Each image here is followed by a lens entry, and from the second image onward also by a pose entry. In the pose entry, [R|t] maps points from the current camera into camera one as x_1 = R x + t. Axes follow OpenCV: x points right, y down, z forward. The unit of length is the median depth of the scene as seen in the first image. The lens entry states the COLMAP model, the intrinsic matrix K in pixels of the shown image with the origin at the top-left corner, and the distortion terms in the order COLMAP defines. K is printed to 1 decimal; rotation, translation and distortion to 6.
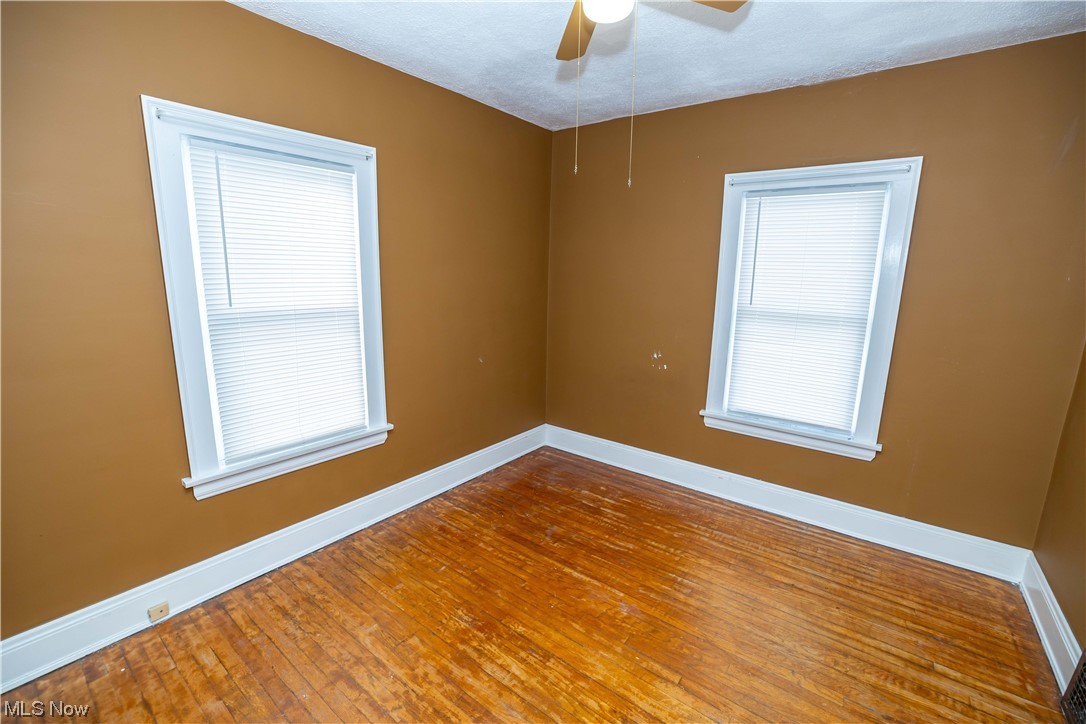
lens RADIAL K [[460.3, 0, 541.6], [0, 460.3, 359.5], [0, 0, 1]] dist [-0.024183, 0.001321]
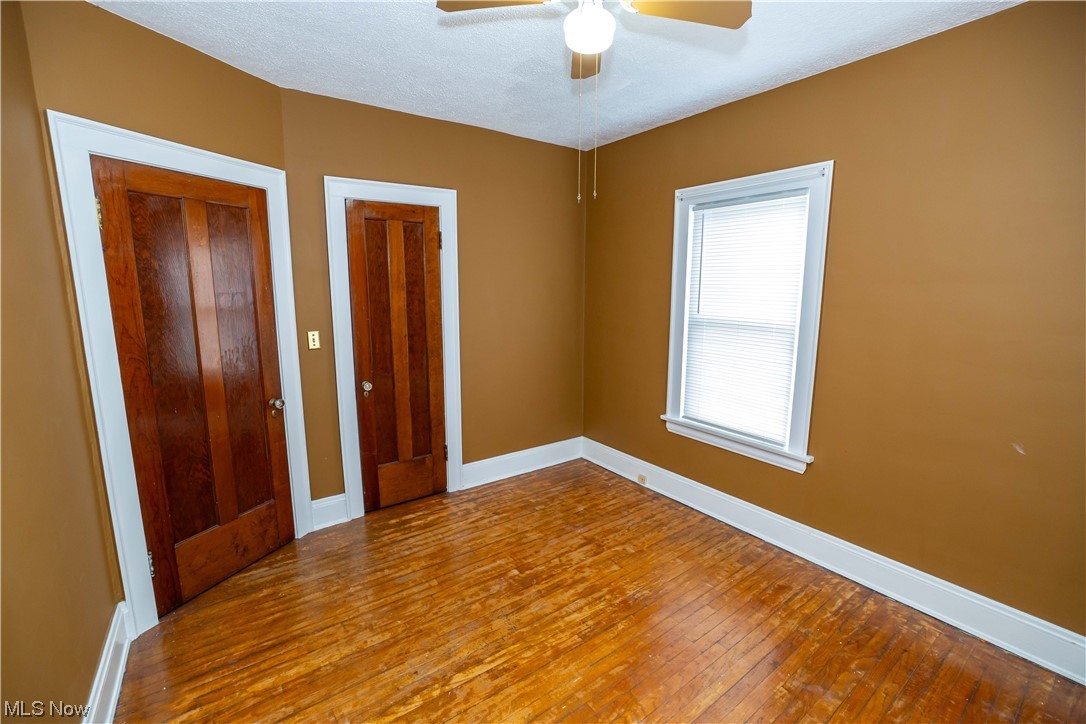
lens RADIAL K [[460.3, 0, 540.4], [0, 460.3, 362.3], [0, 0, 1]] dist [-0.024183, 0.001321]
pose [[-0.272503, 0.141659, -0.951669, 0.967249], [-0.191656, 0.961289, 0.197970, -0.174630], [0.942873, 0.236340, -0.234804, 0.980451]]
